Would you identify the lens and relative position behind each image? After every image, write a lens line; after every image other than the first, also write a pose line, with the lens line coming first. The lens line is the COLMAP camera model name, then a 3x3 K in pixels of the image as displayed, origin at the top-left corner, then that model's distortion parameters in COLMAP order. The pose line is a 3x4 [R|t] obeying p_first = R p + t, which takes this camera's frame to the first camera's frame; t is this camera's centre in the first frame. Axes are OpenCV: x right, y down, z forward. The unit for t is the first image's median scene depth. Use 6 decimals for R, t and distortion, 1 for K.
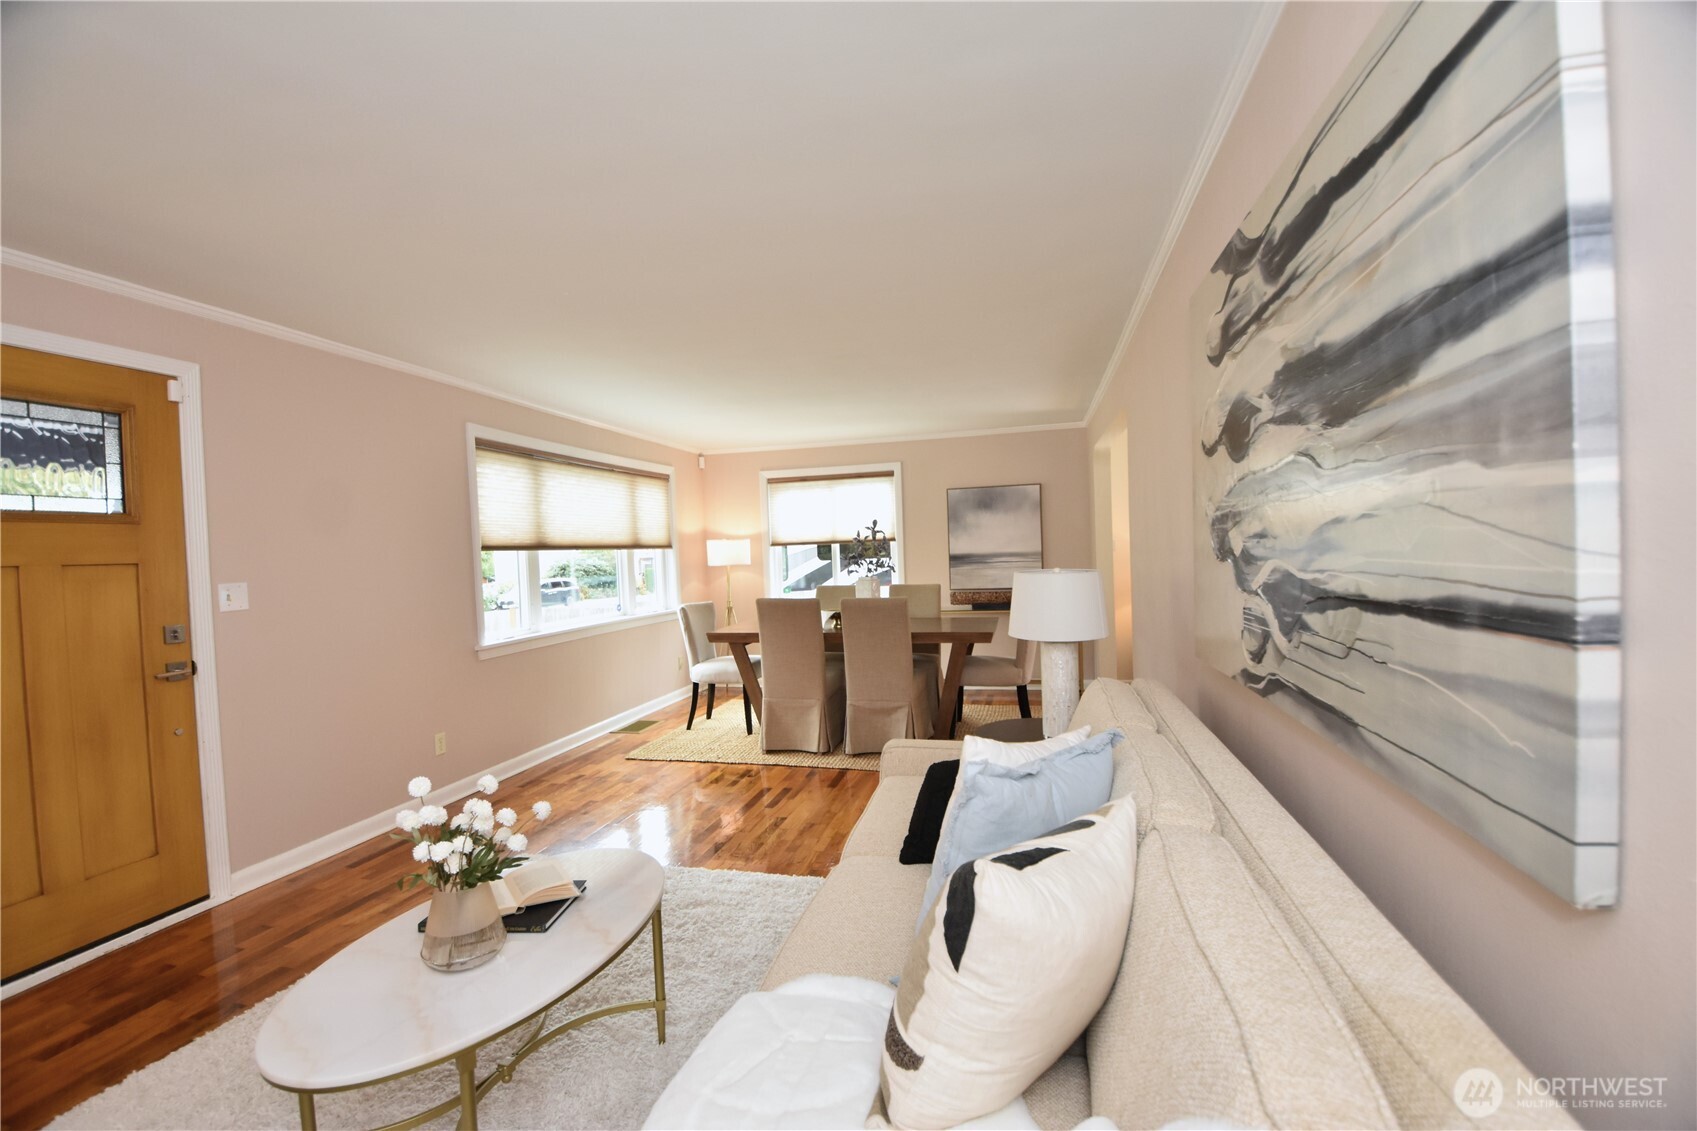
lens RADIAL K [[751.8, 0, 848.0], [0, 751.8, 574.1], [0, 0, 1]] dist [-0.008946, -0.006640]
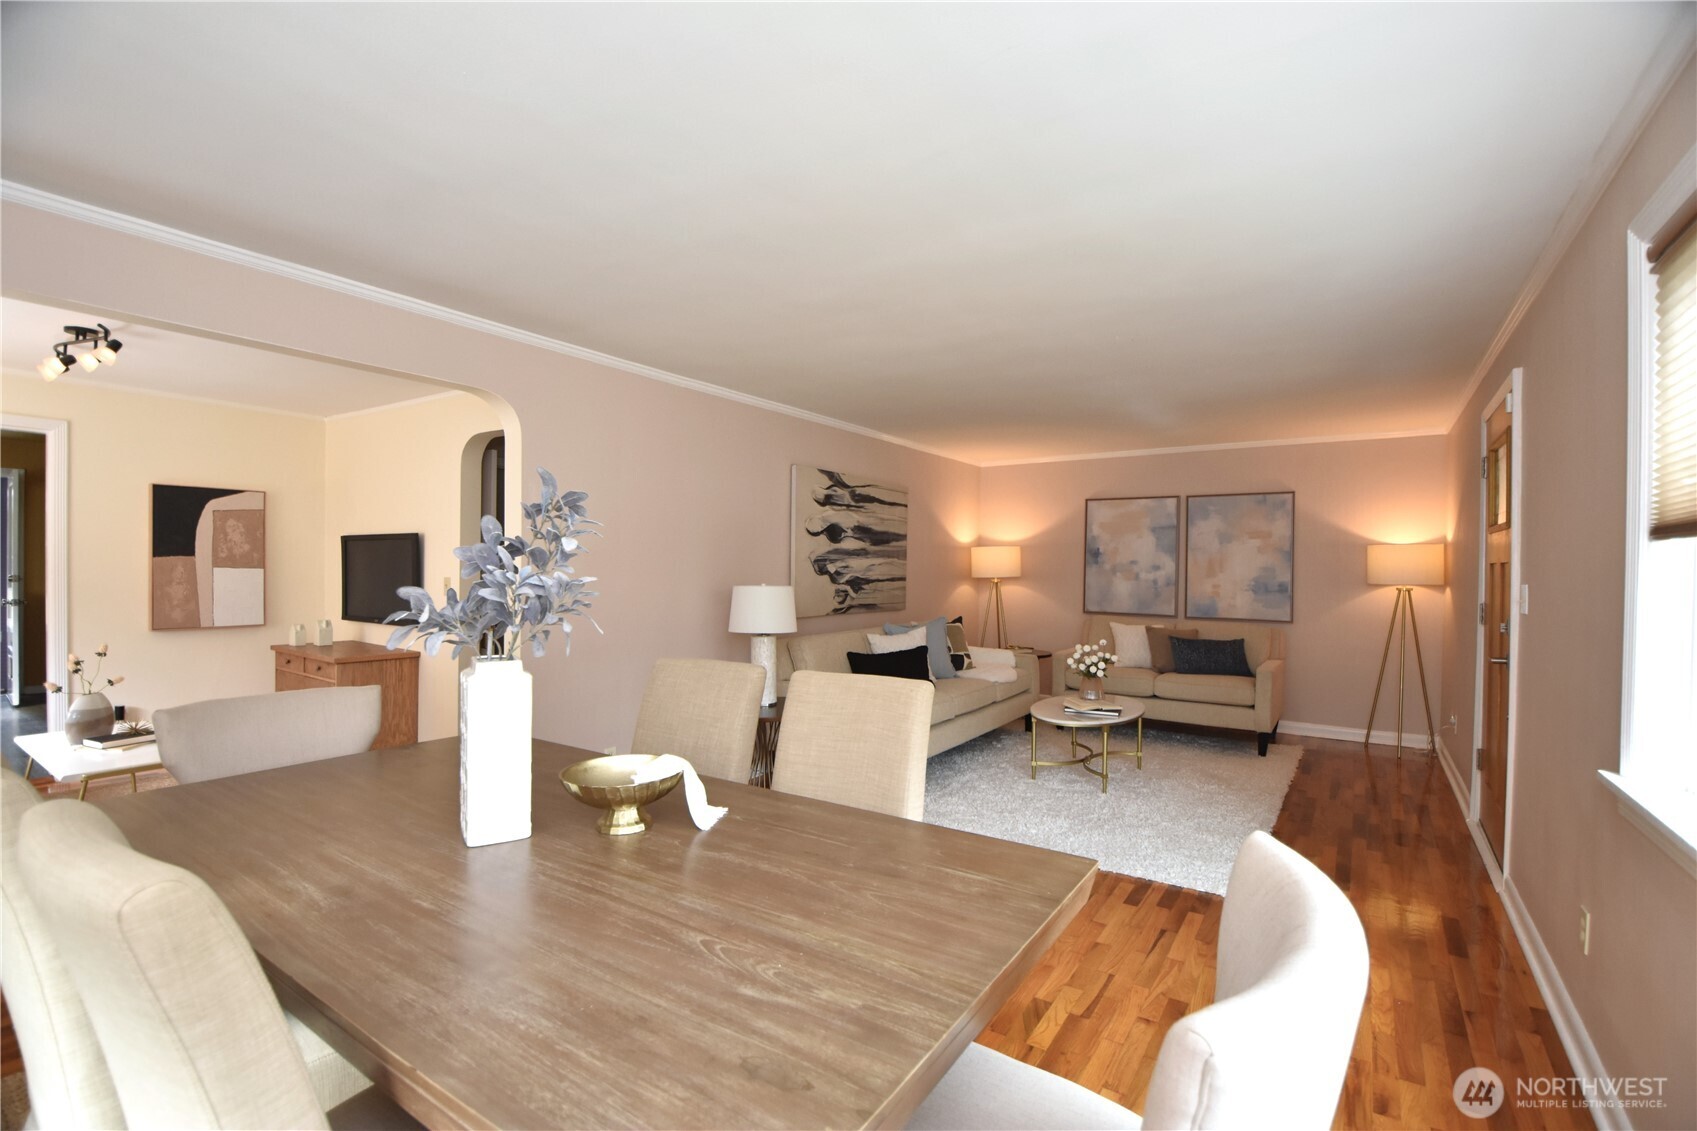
lens RADIAL K [[751.8, 0, 837.6], [0, 751.8, 565.6], [0, 0, 1]] dist [-0.008946, -0.006640]
pose [[-0.935471, 0.026008, 0.352445, -0.223086], [0.033497, 0.999324, 0.015166, -0.038277], [-0.351812, 0.025993, -0.935710, 1.461266]]
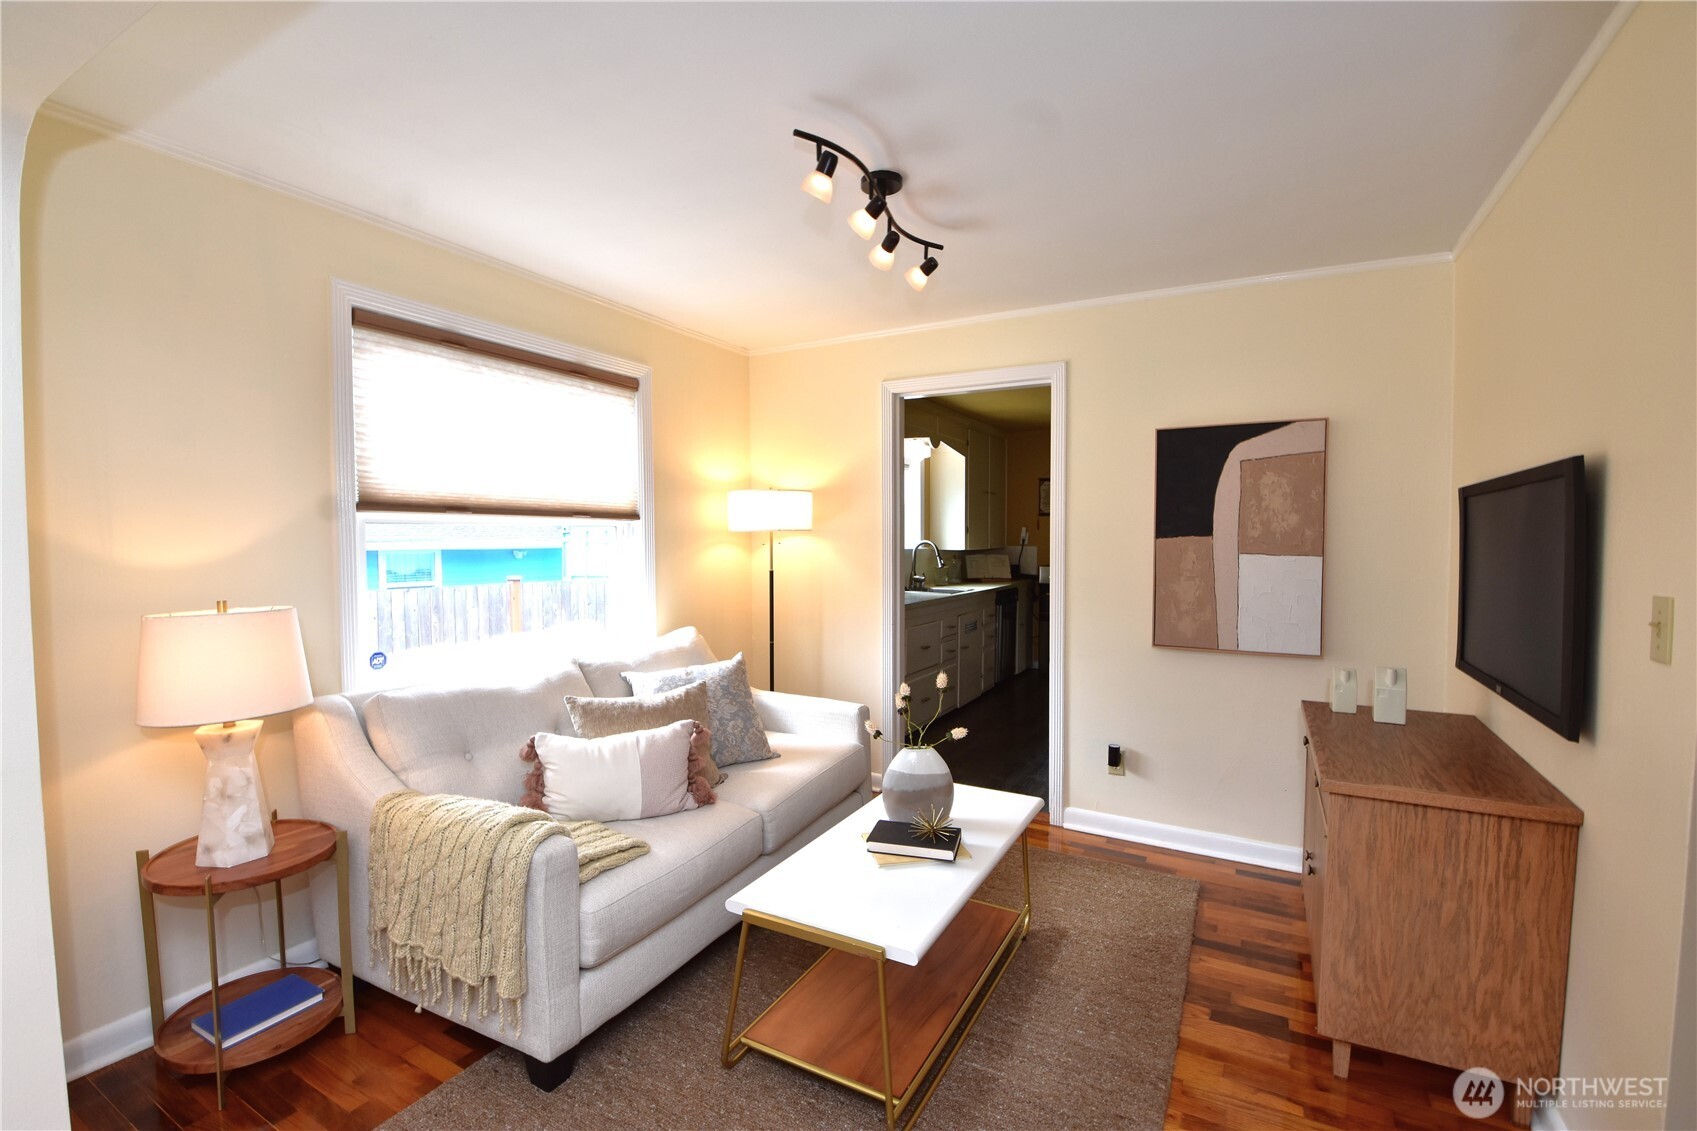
lens RADIAL K [[751.8, 0, 840.5], [0, 751.8, 572.1], [0, 0, 1]] dist [-0.008946, -0.006640]
pose [[0.270568, -0.008973, 0.962659, 0.271041], [0.016236, 0.999857, 0.004756, -0.042257], [-0.962564, 0.014342, 0.270675, 0.927995]]
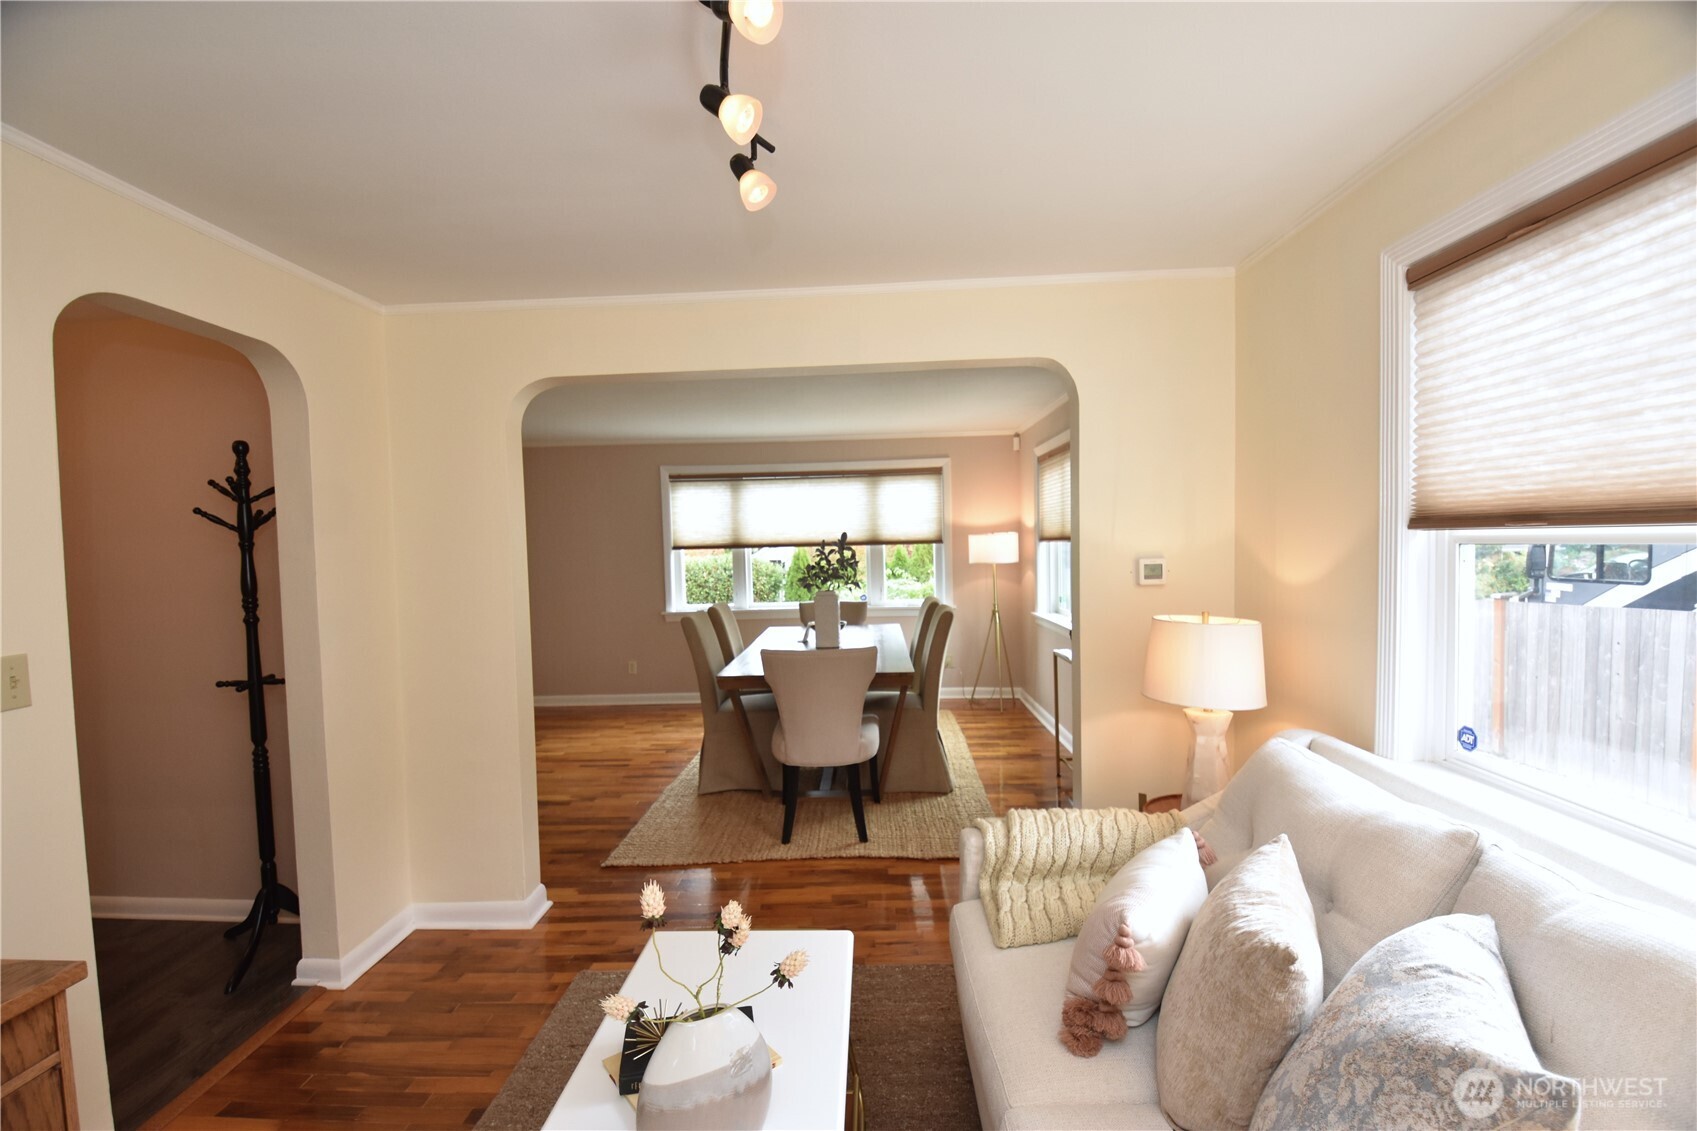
lens RADIAL K [[751.8, 0, 843.1], [0, 751.8, 574.3], [0, 0, 1]] dist [-0.008946, -0.006640]
pose [[0.191575, 0.069700, -0.979000, 1.005239], [-0.014001, 0.997568, 0.068282, -0.086013], [0.981378, 0.000626, 0.192085, 1.012284]]
